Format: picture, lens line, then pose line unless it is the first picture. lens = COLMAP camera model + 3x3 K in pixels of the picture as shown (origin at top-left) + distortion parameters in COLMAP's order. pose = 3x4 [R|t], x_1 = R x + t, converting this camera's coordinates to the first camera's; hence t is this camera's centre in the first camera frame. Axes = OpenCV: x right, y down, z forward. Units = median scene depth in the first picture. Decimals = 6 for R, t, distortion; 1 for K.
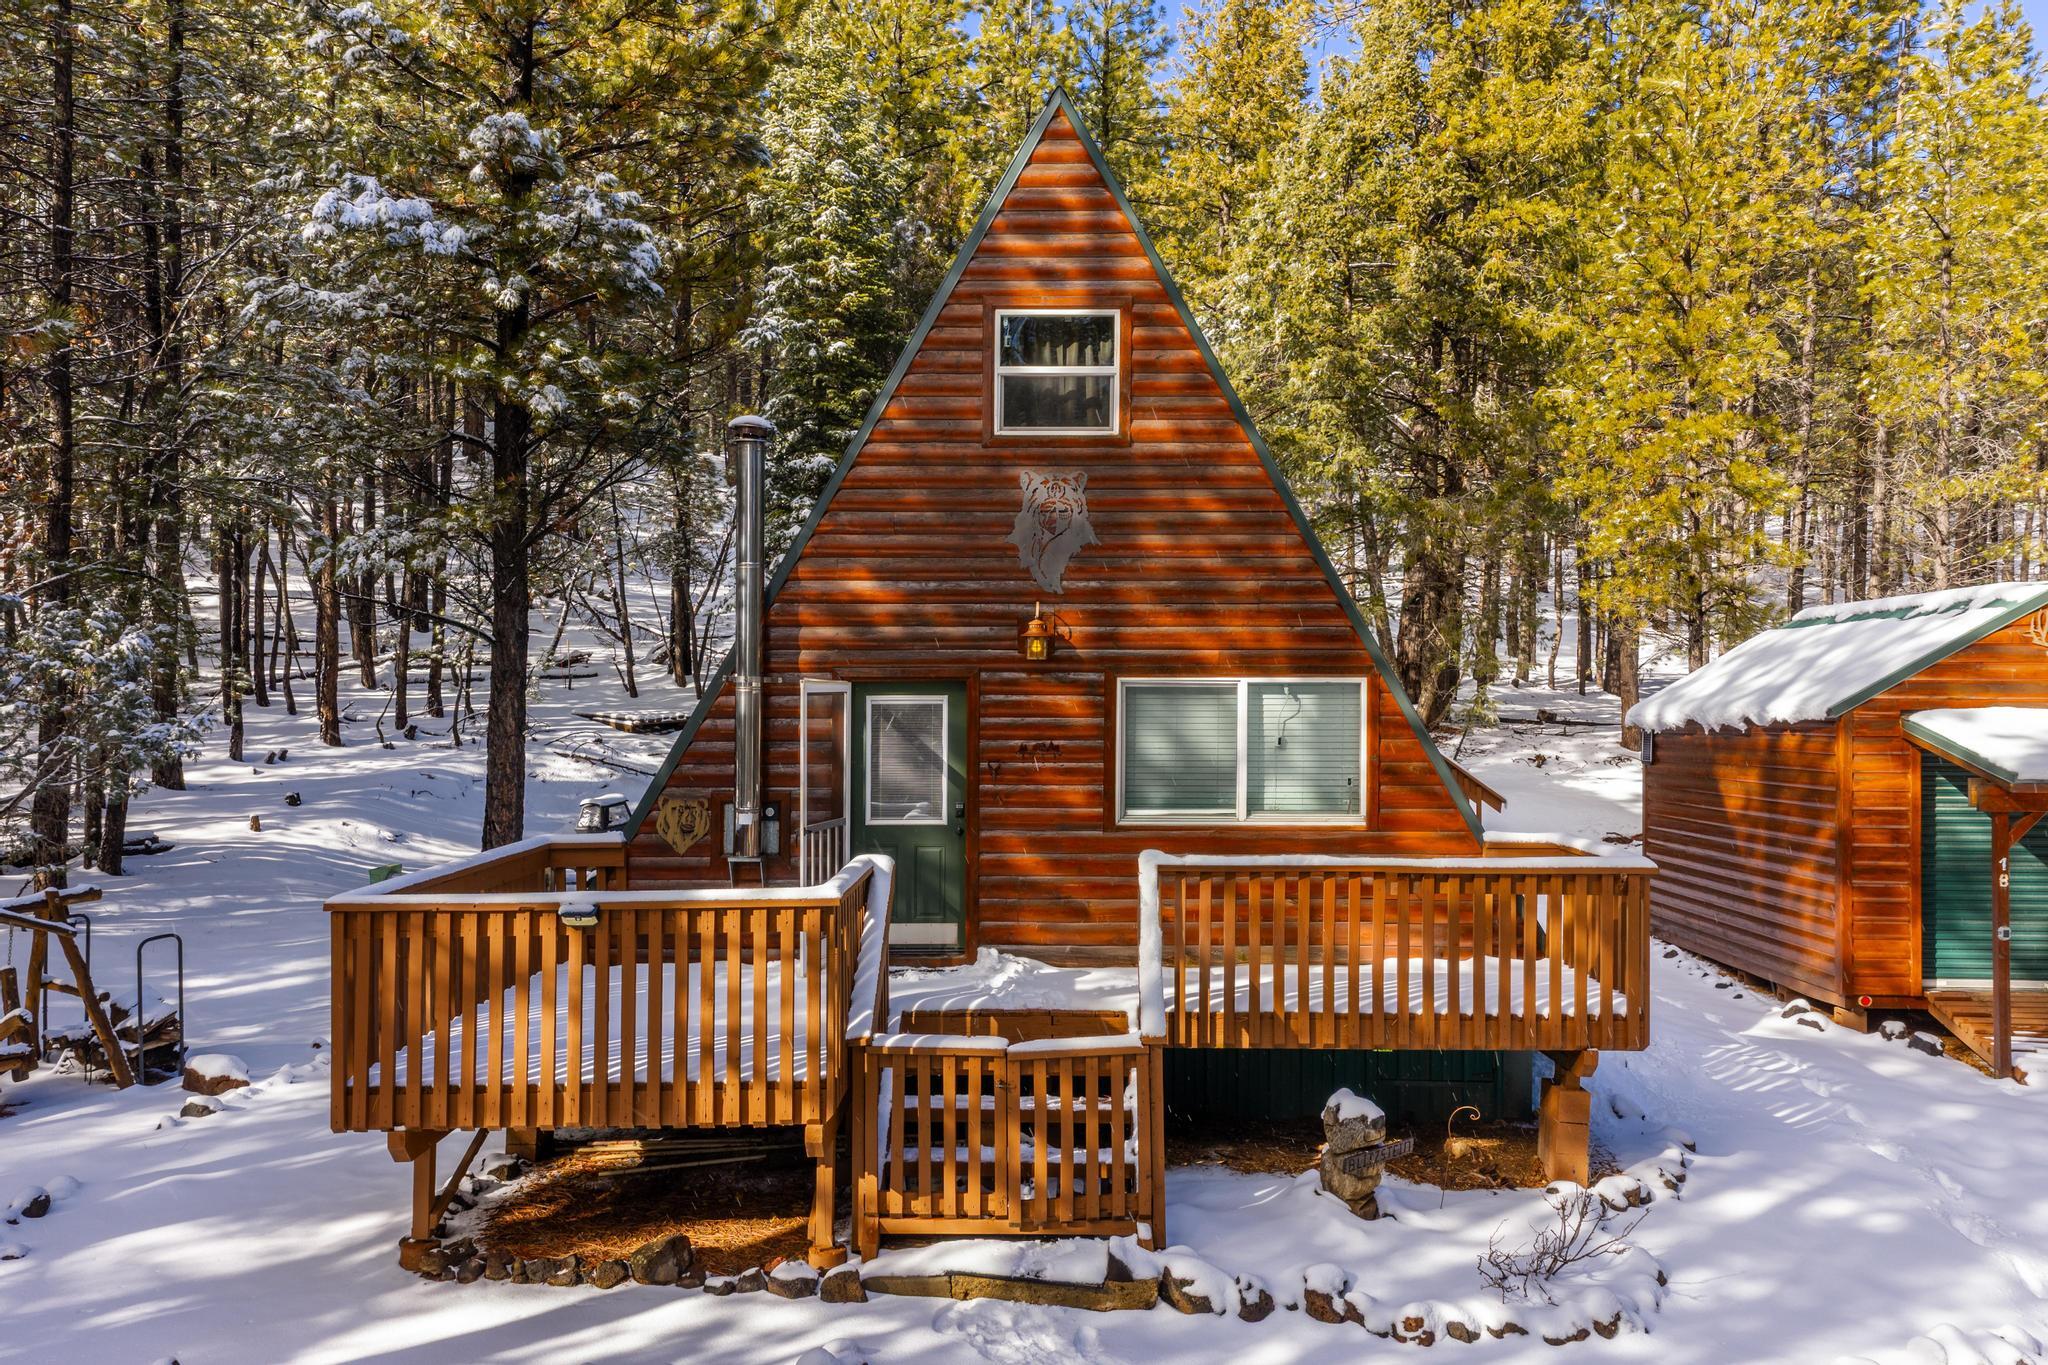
lens RADIAL K [[1737.9, 0, 1023.9], [0, 1737.9, 611.7], [0, 0, 1]] dist [0.061467, 0.001734]
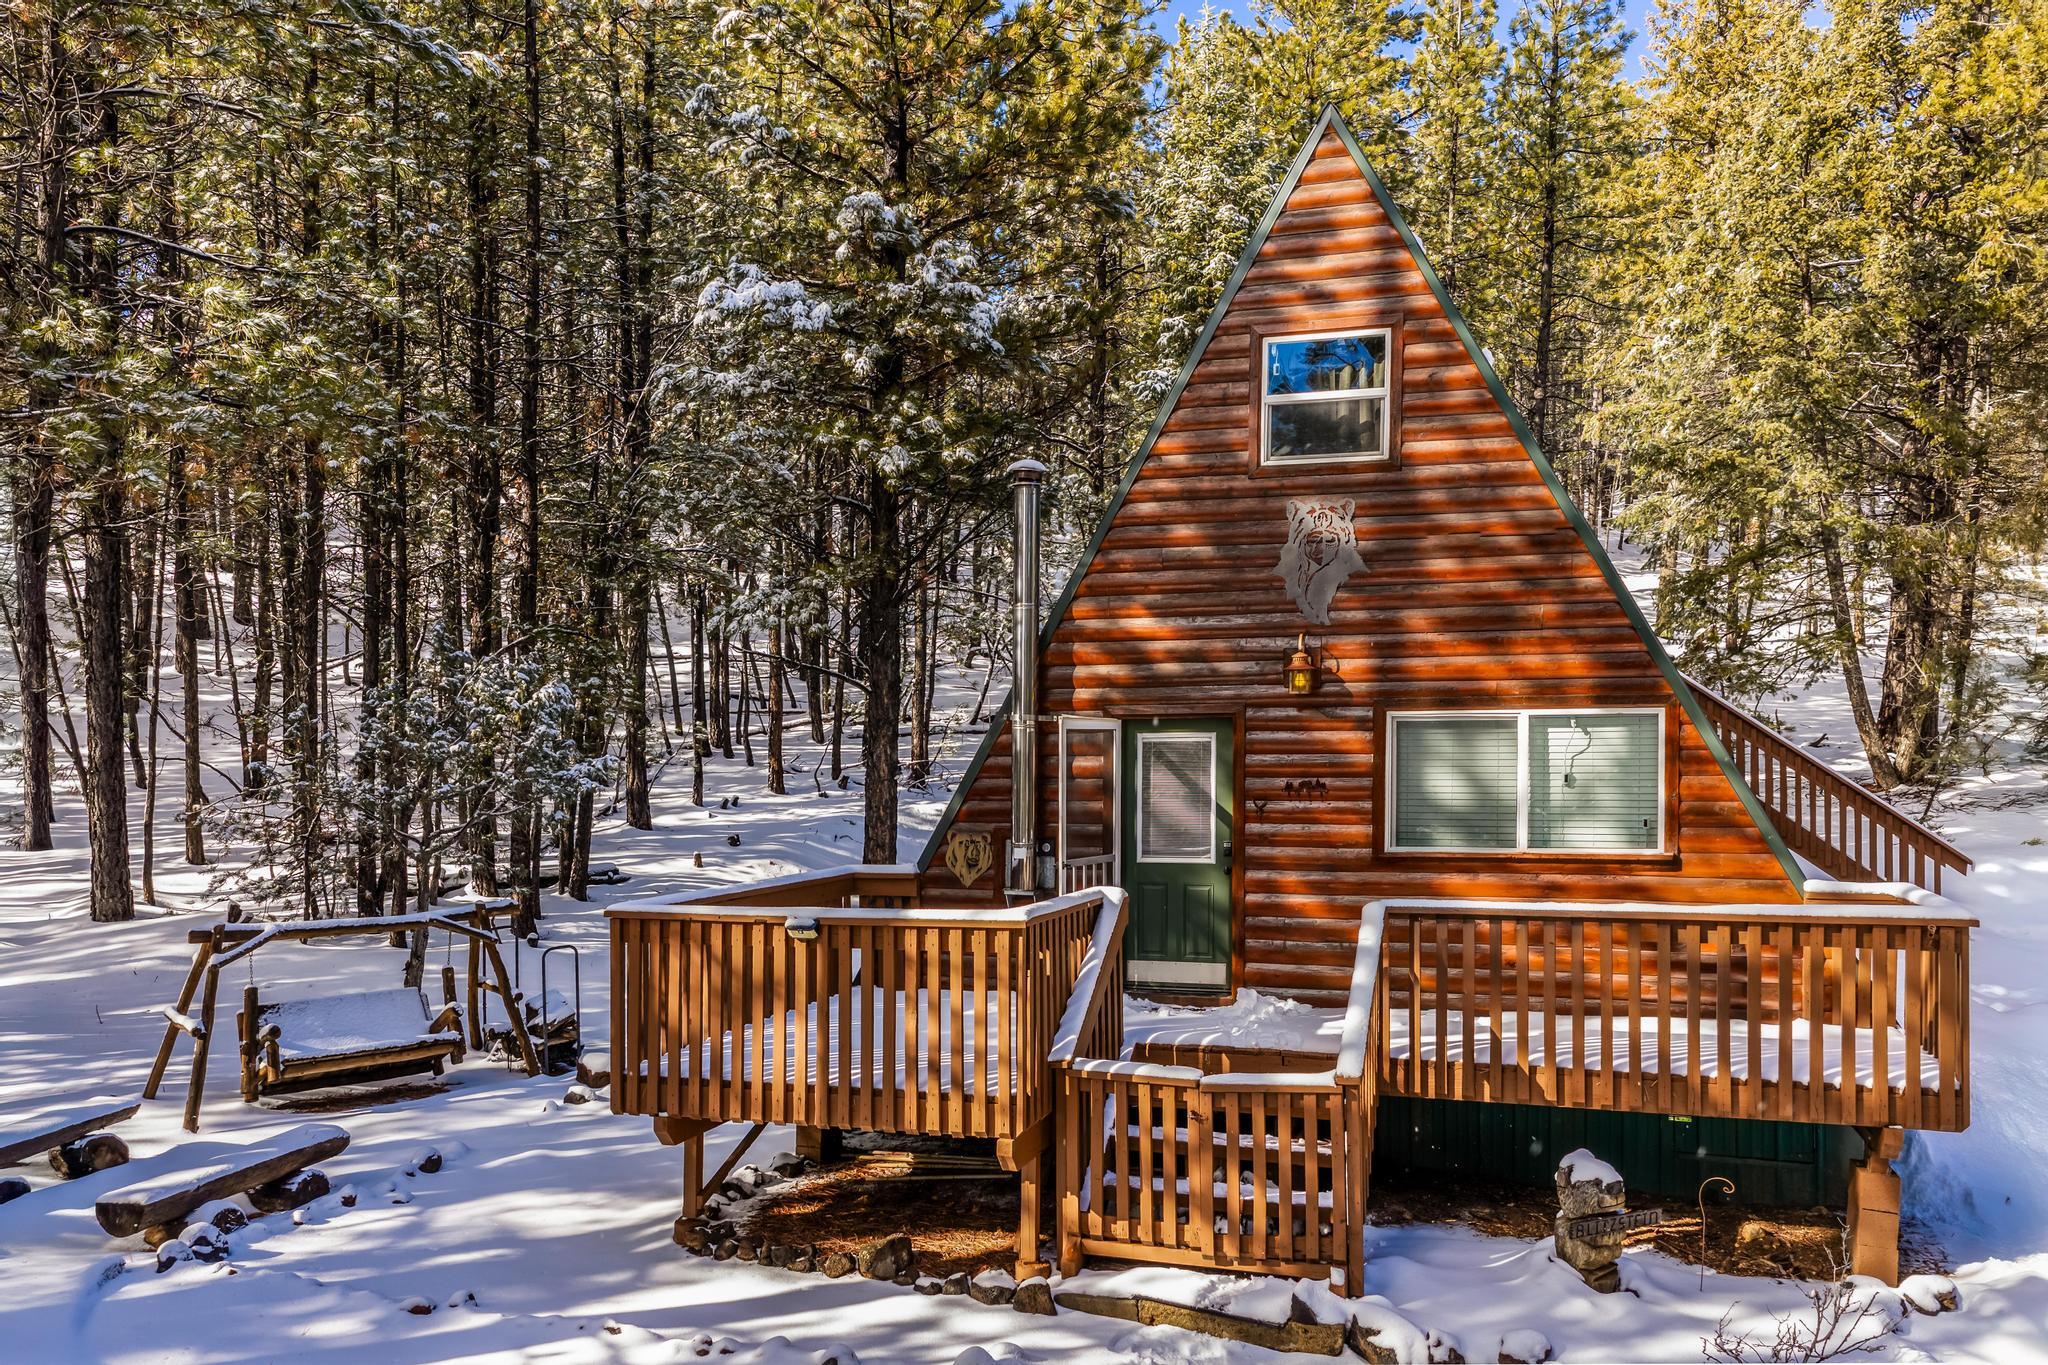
lens RADIAL K [[1764.5, 0, 961.5], [0, 1764.5, 687.8], [0, 0, 1]] dist [0.068805, -0.062892]
pose [[0.945528, -0.009107, -0.325413, 0.144704], [0.010591, 0.999940, 0.002790, 0.017965], [0.325368, -0.006084, 0.945568, 0.004797]]
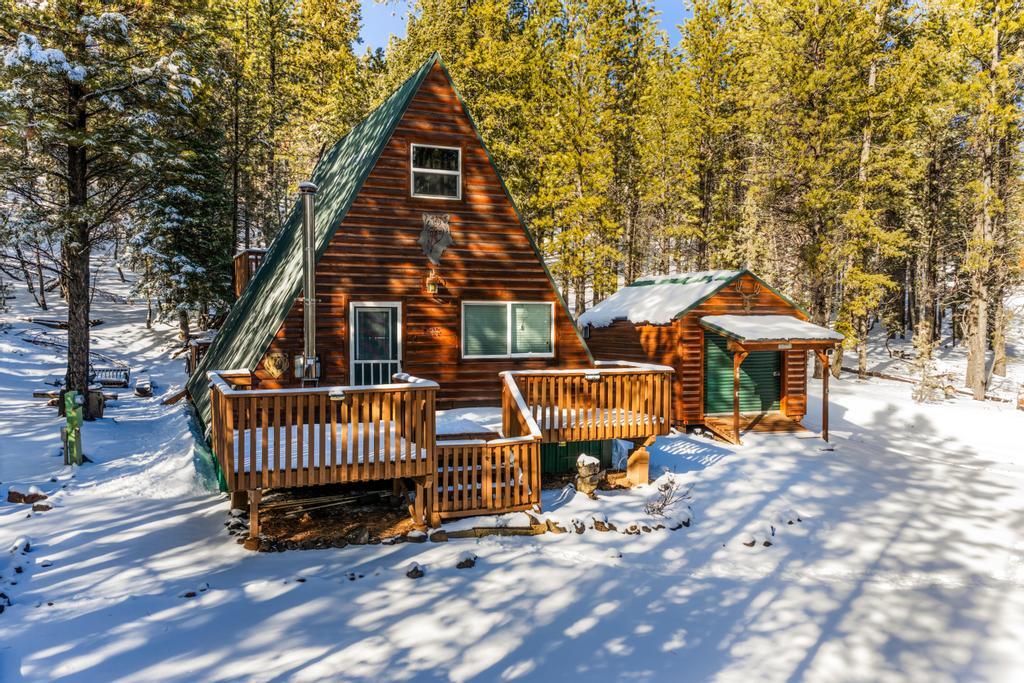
lens RADIAL K [[869.0, 0, 512.0], [0, 869.0, 306.1], [0, 0, 1]] dist [0.061467, 0.001734]
pose [[0.915807, 0.010518, 0.401482, -0.374485], [-0.027128, 0.998994, 0.035710, -0.000502], [-0.400703, -0.043595, 0.915170, -0.142919]]
